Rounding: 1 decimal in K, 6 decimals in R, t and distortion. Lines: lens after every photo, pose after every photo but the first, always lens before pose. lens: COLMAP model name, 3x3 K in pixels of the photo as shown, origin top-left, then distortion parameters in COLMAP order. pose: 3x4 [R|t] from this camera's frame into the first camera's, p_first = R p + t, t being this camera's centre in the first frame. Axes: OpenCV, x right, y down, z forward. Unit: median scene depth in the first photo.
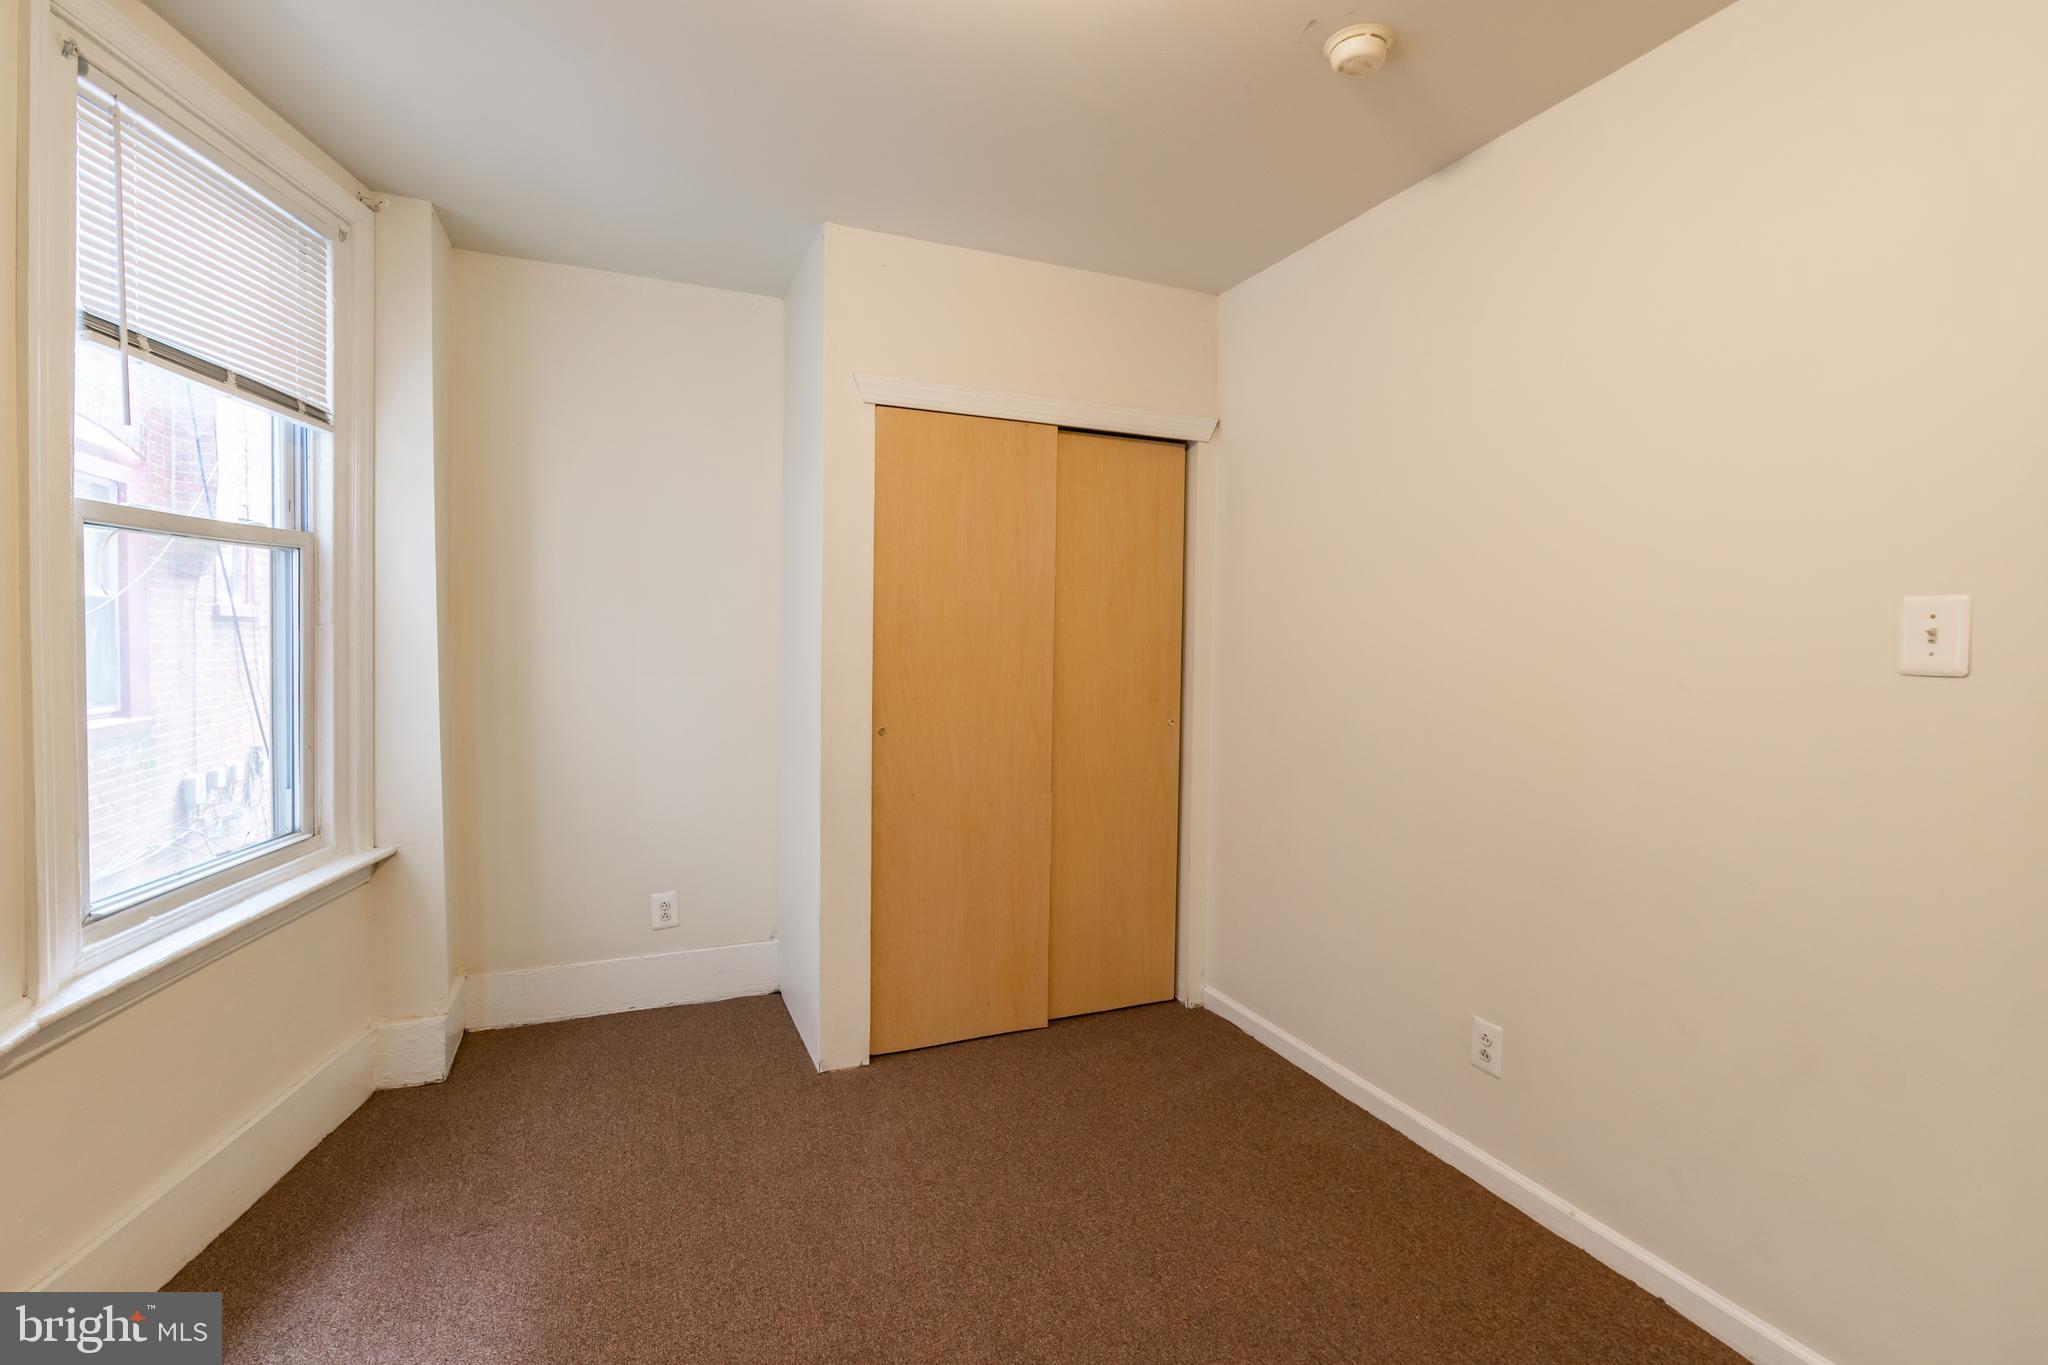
lens RADIAL K [[916.3, 0, 1022.1], [0, 916.3, 666.6], [0, 0, 1]] dist [-0.000778, 0.000420]
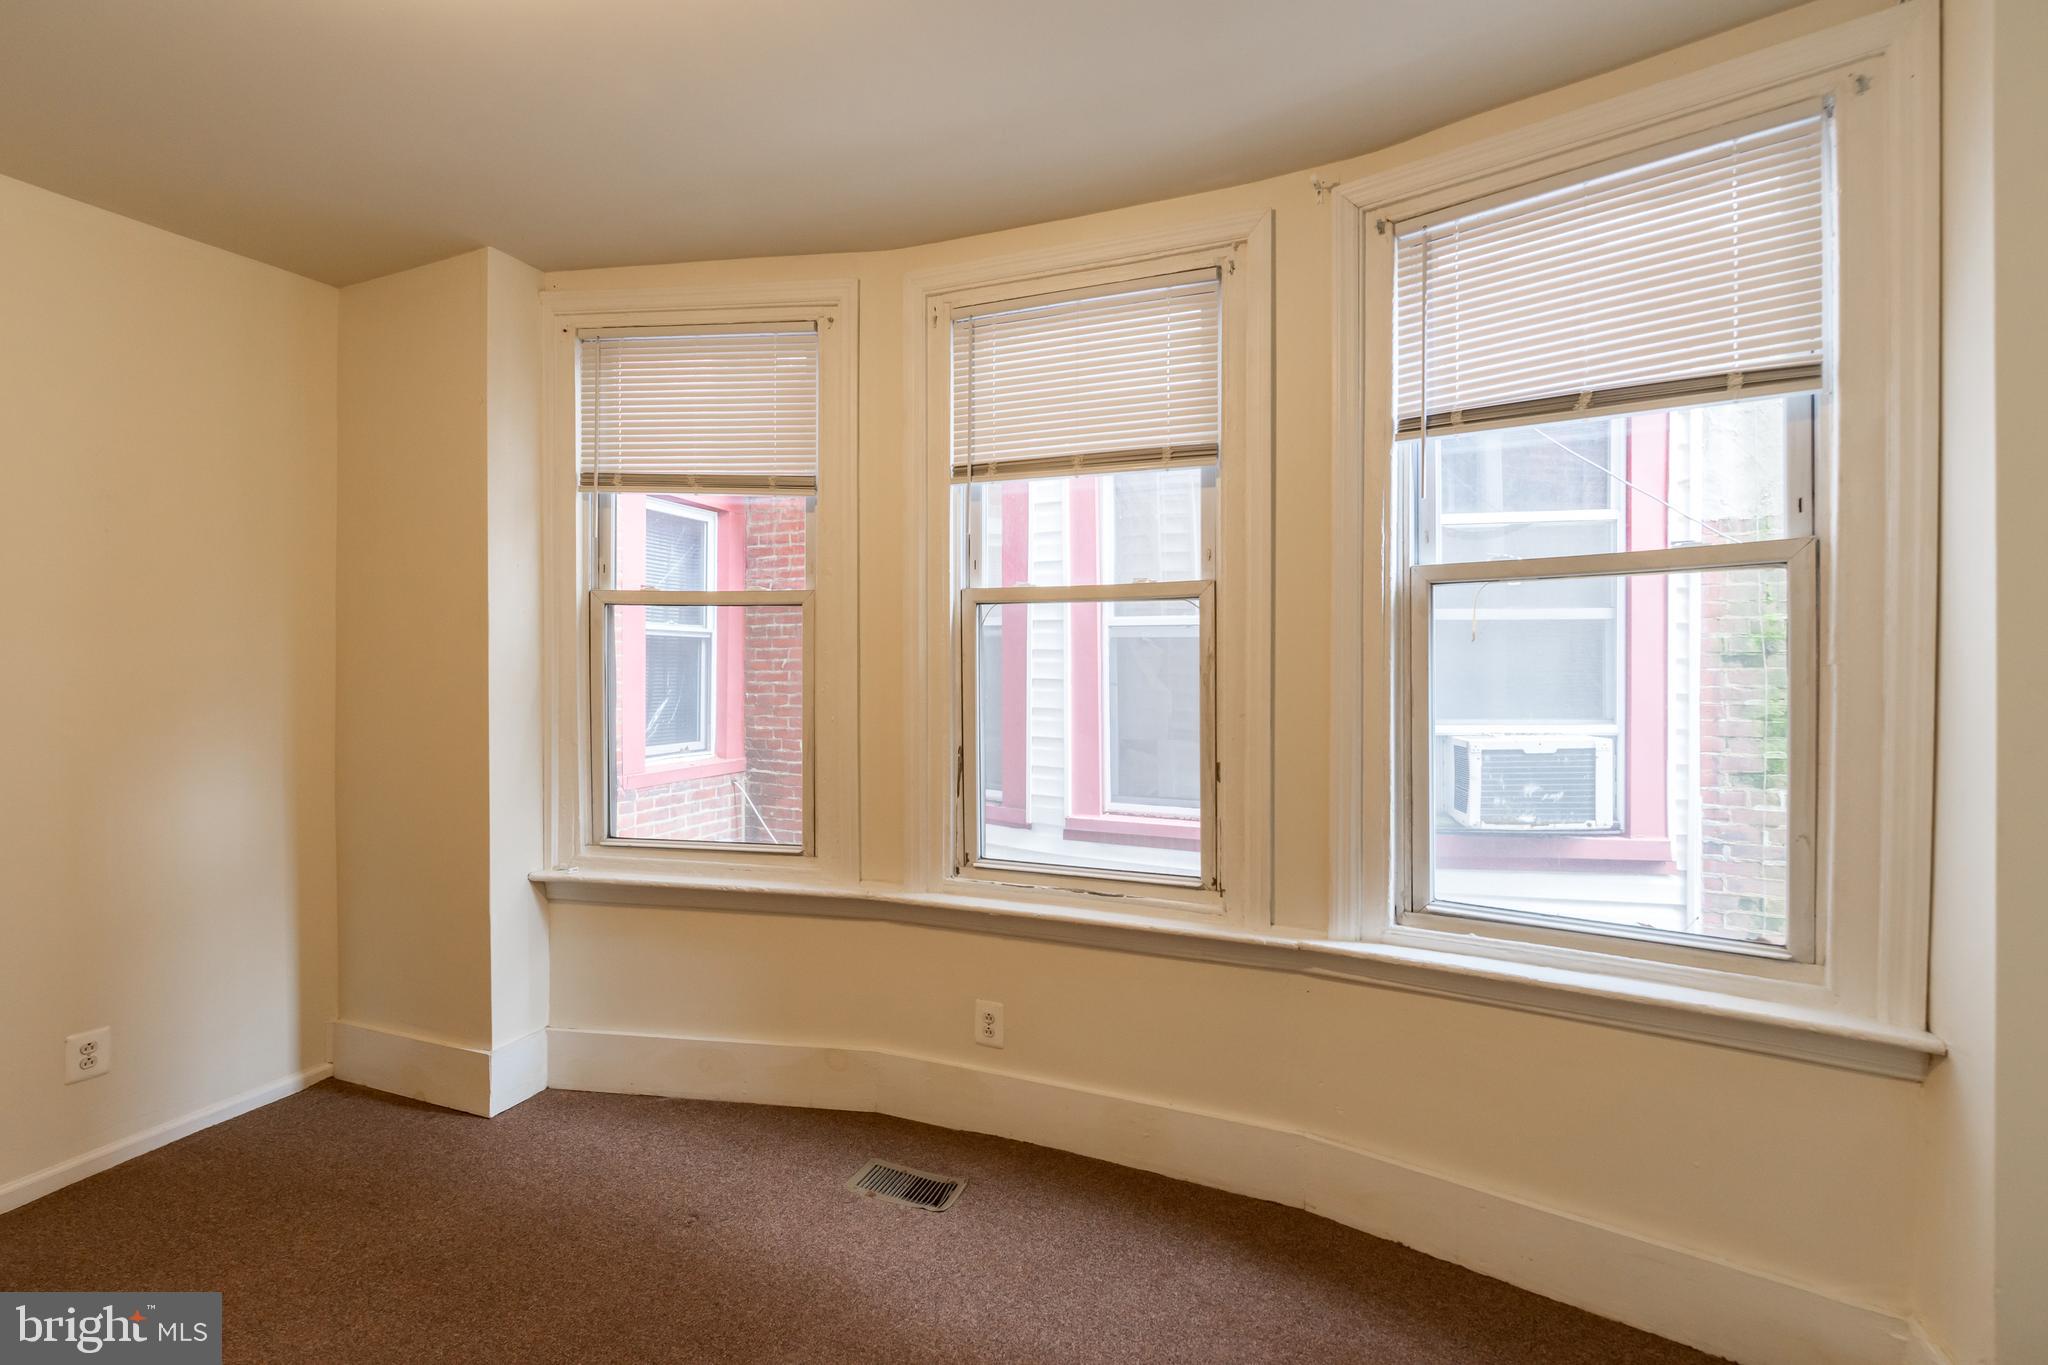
lens RADIAL K [[906.9, 0, 1025.3], [0, 906.9, 668.6], [0, 0, 1]] dist [-0.012465, 0.000279]
pose [[-0.708717, -0.008550, -0.705441, 0.149898], [-0.036315, 0.999043, 0.024375, -0.038291], [0.704558, 0.042893, -0.708349, 1.063257]]
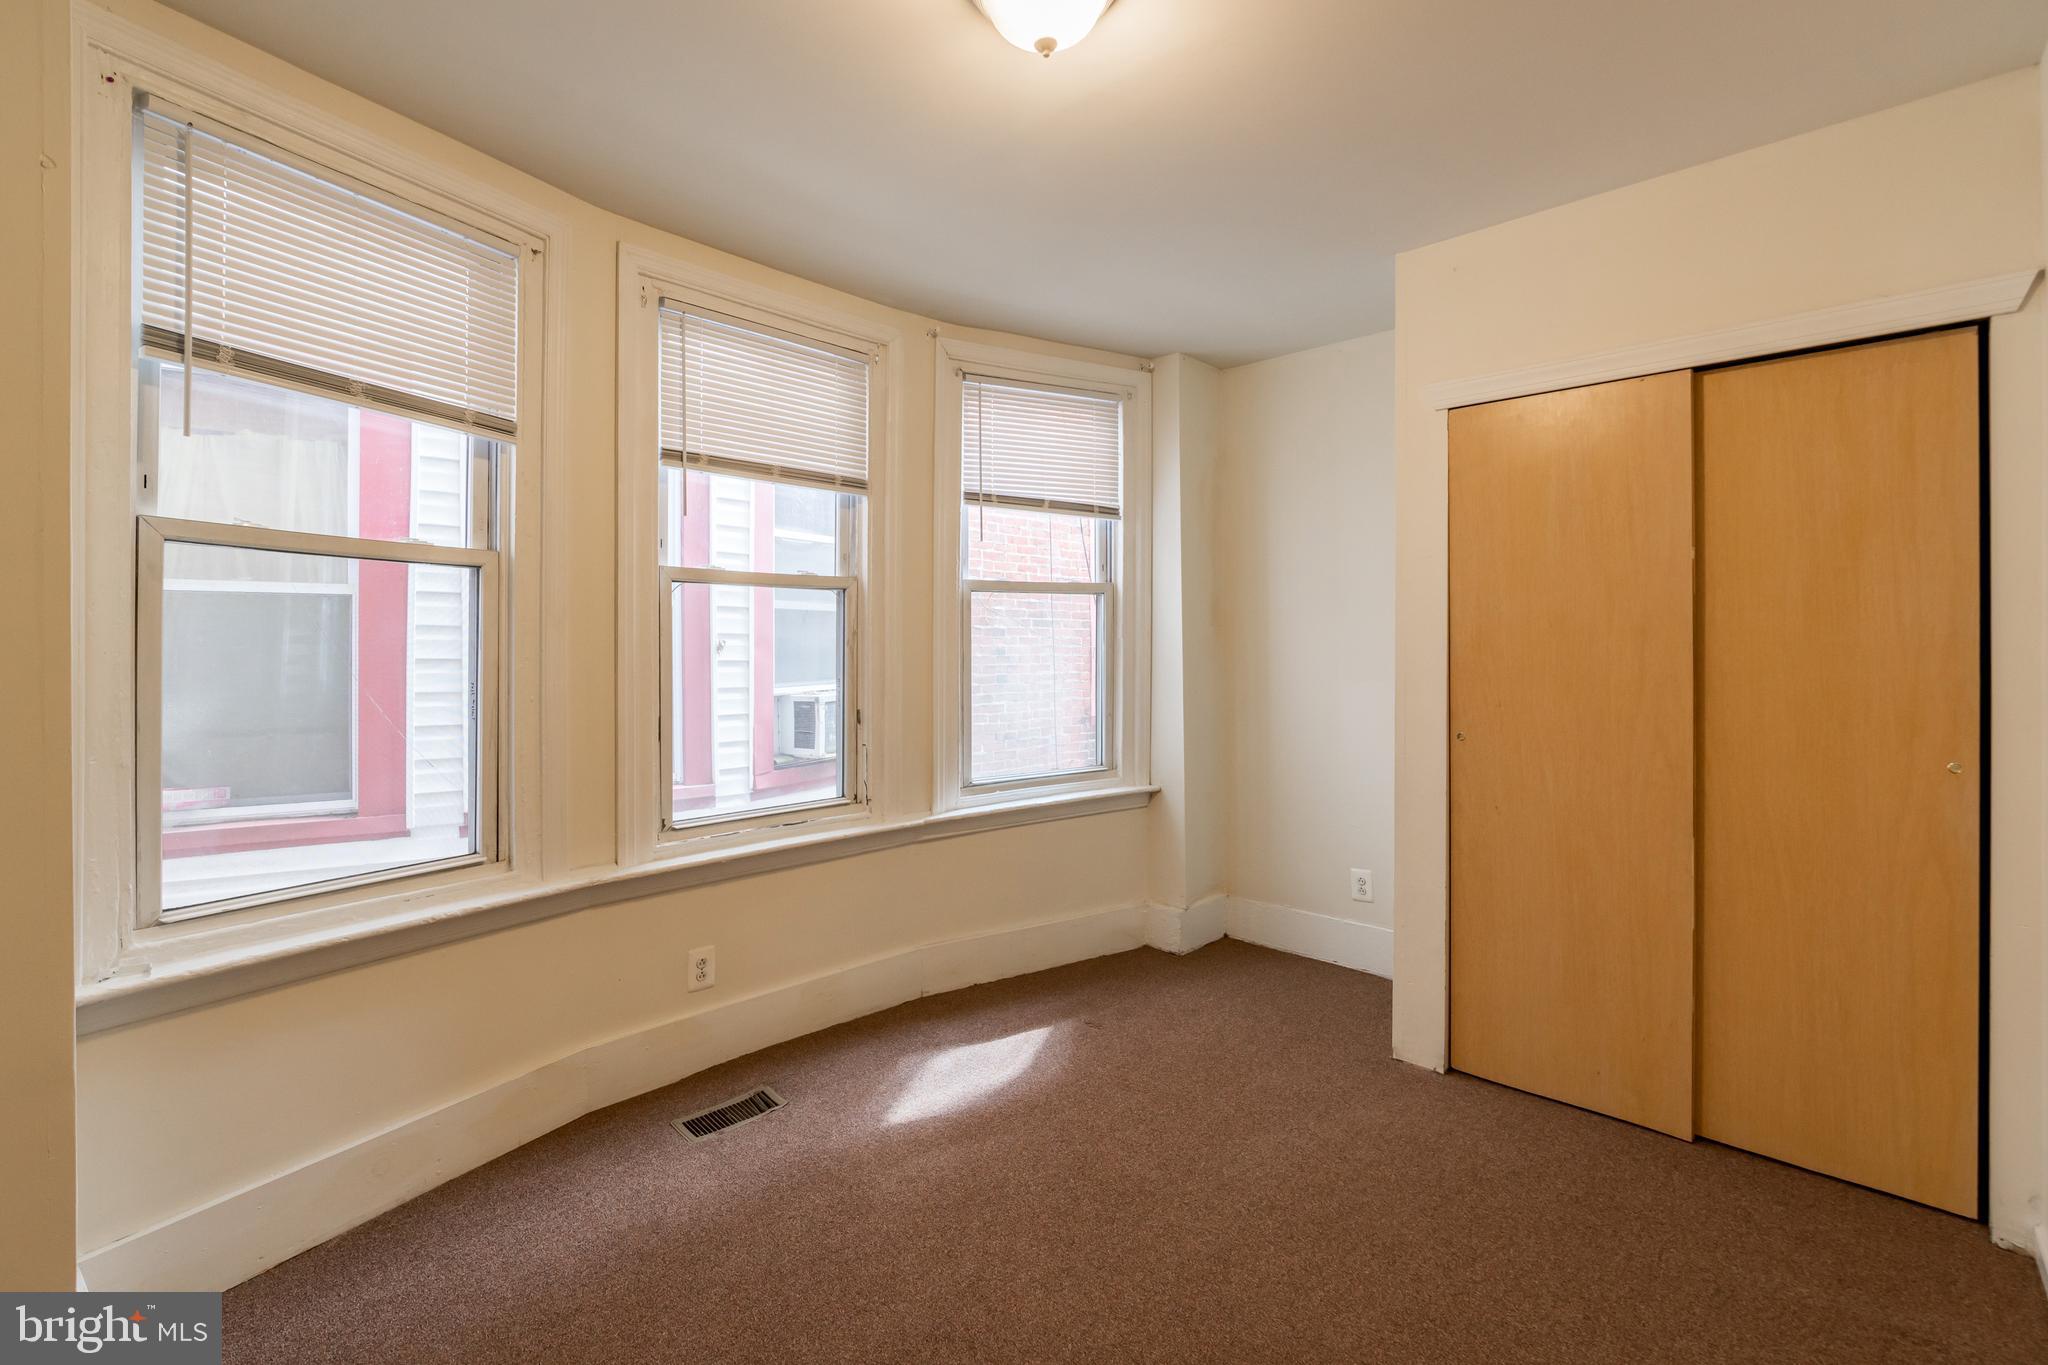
lens RADIAL K [[917.6, 0, 1027.1], [0, 917.6, 650.7], [0, 0, 1]] dist [-0.001692, -0.000115]
pose [[0.396468, -0.009824, -0.917996, 0.663513], [-0.025332, 0.999445, -0.021636, 0.014108], [0.917699, 0.031833, 0.395999, 0.215202]]
